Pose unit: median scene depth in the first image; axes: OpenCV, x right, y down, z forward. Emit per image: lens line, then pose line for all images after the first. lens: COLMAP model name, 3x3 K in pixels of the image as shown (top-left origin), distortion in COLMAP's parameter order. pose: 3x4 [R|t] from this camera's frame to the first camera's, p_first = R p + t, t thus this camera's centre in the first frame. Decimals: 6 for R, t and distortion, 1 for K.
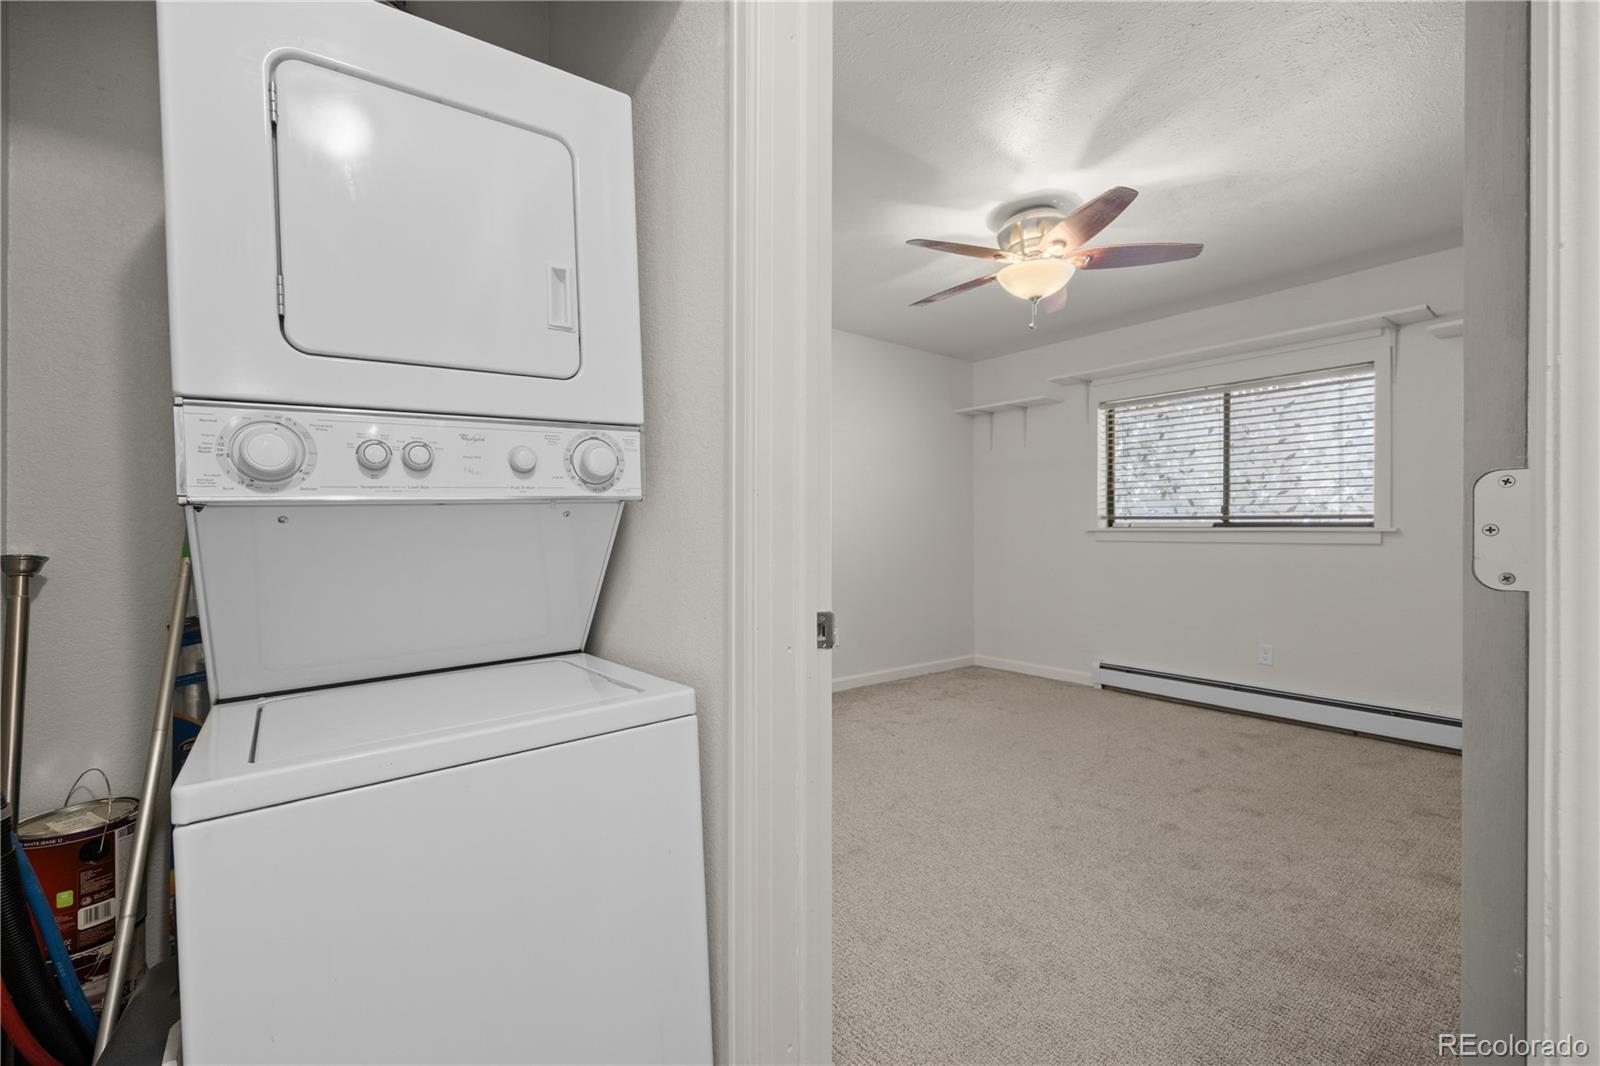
lens RADIAL K [[689.4, 0, 803.9], [0, 689.4, 531.4], [0, 0, 1]] dist [-0.003286, 0.000233]
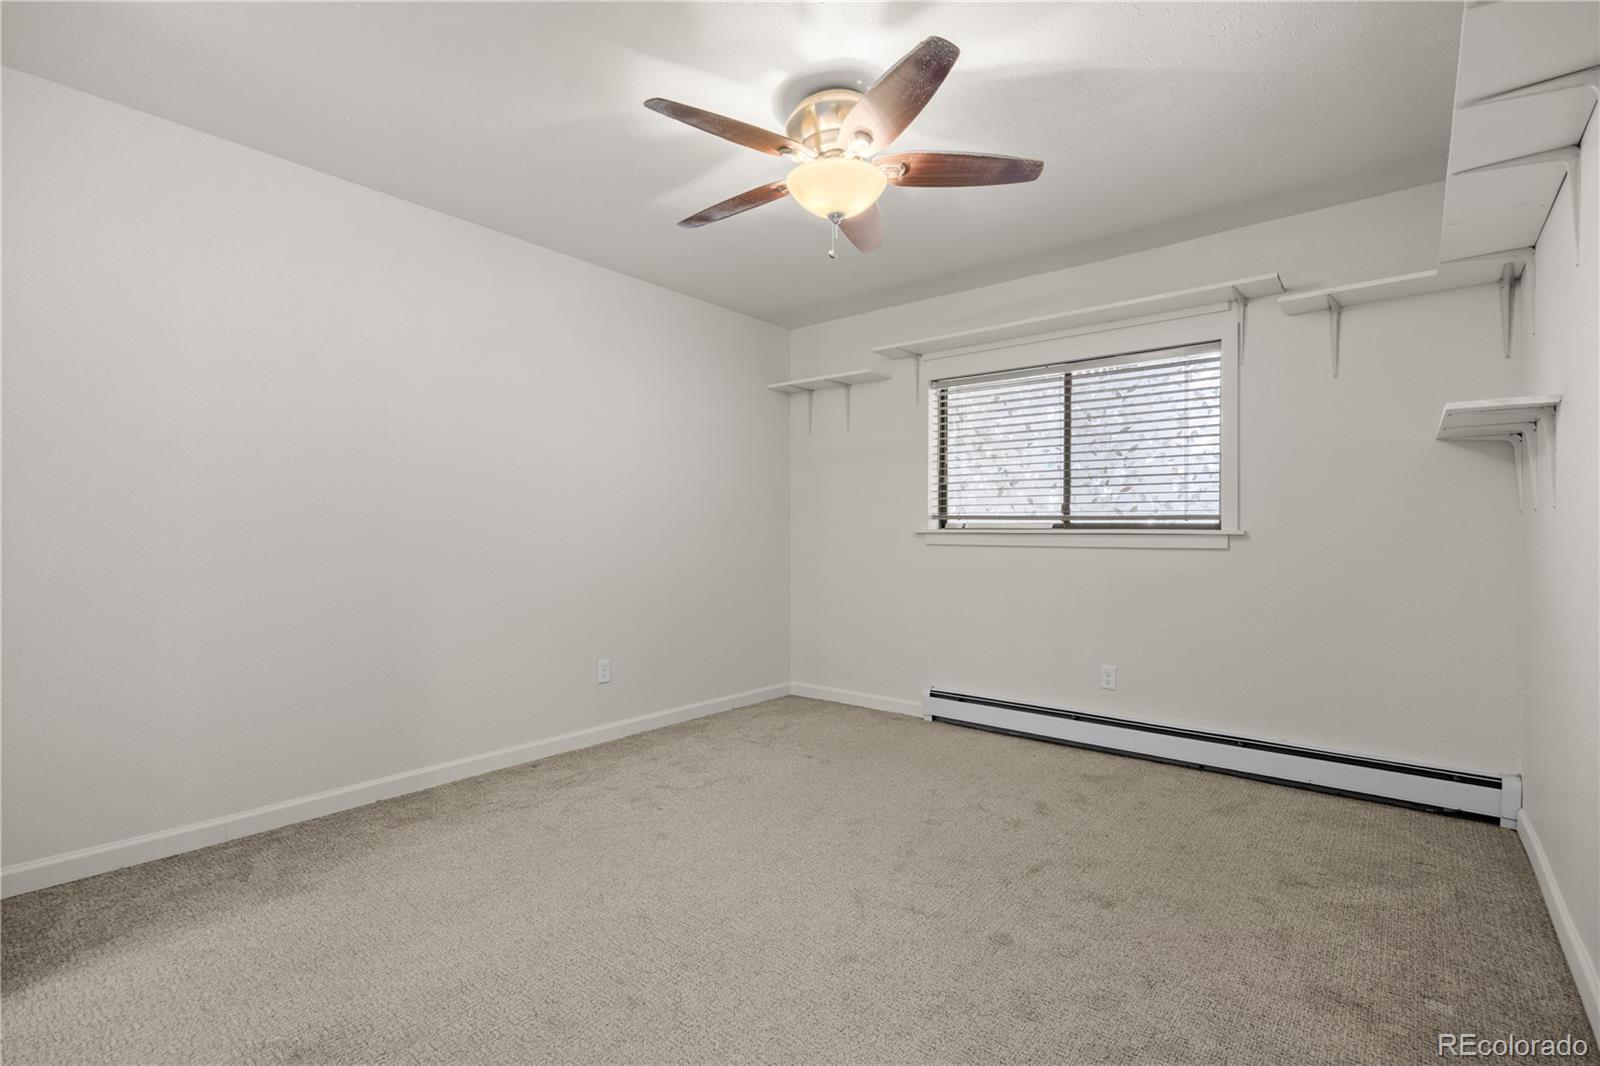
lens RADIAL K [[742.8, 0, 806.1], [0, 742.8, 529.1], [0, 0, 1]] dist [-0.000194, 0.000786]
pose [[0.976361, 0.004708, 0.216097, 0.096644], [-0.003588, 0.999978, -0.005574, 0.000538], [-0.216119, 0.004667, 0.976356, 0.167503]]
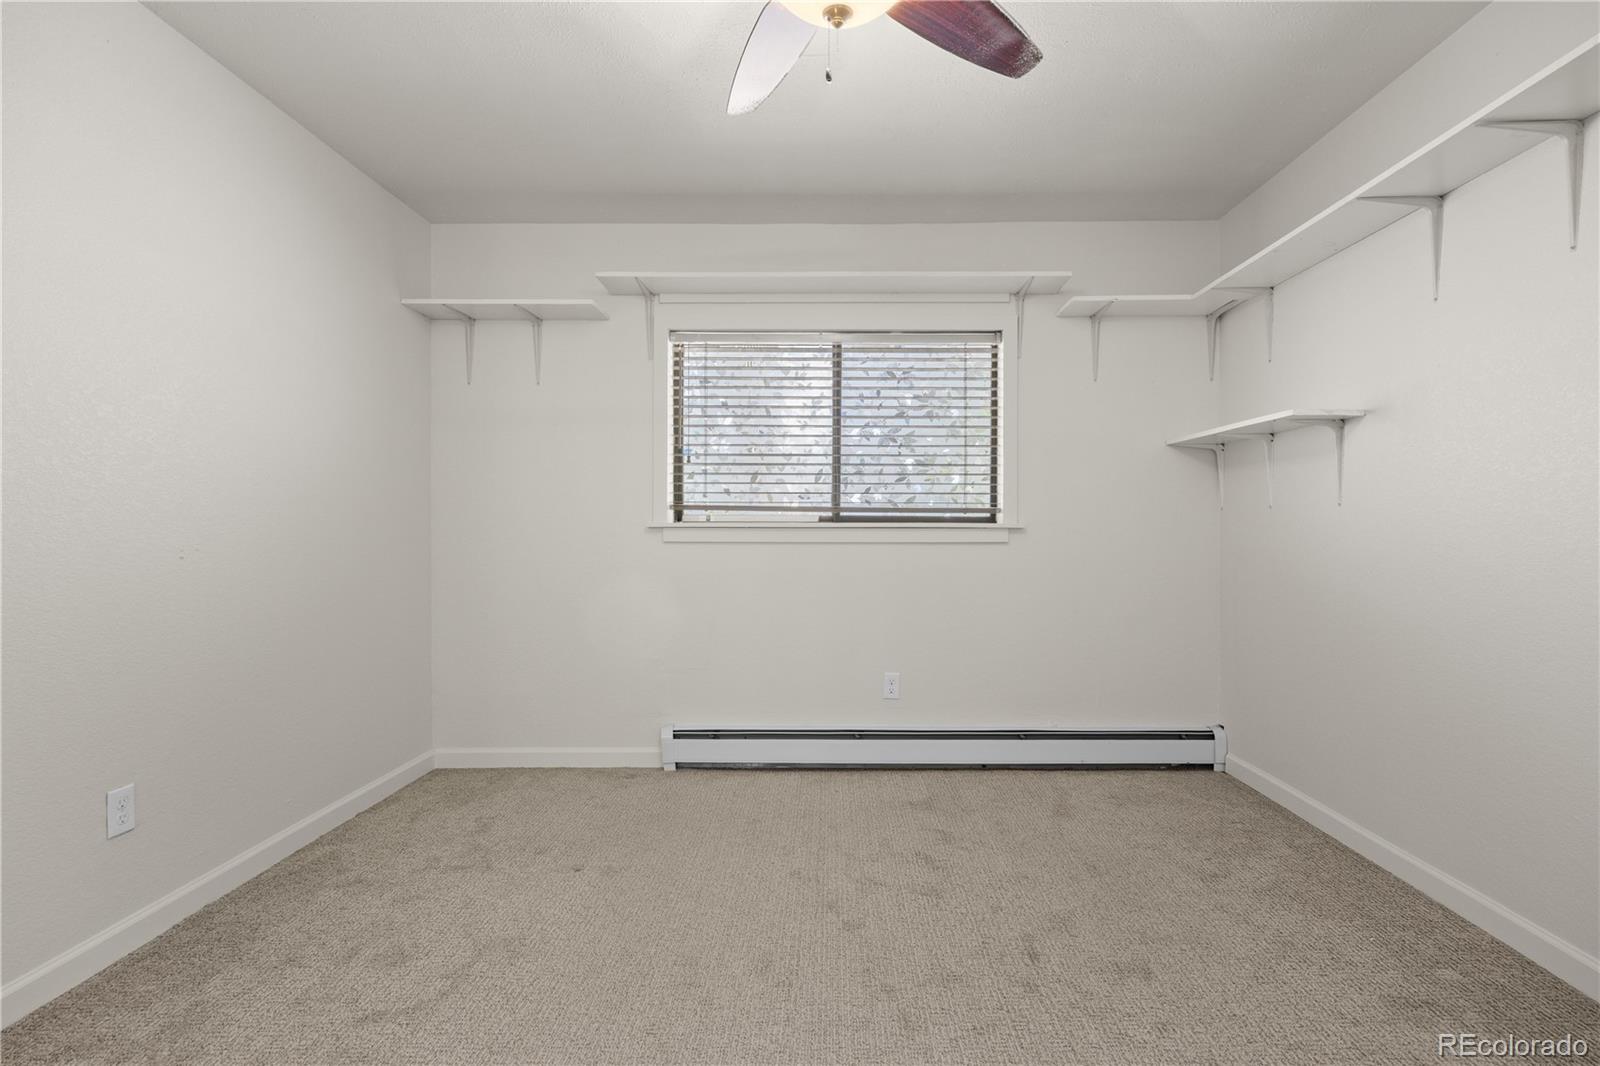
lens RADIAL K [[756.0, 0, 825.0], [0, 756.0, 529.9], [0, 0, 1]] dist [-0.000763, 0.000877]
pose [[0.621570, -0.001871, 0.783356, -0.043322], [0.000077, 0.999997, 0.002327, 0.000380], [-0.783358, -0.001386, 0.621569, 0.502206]]
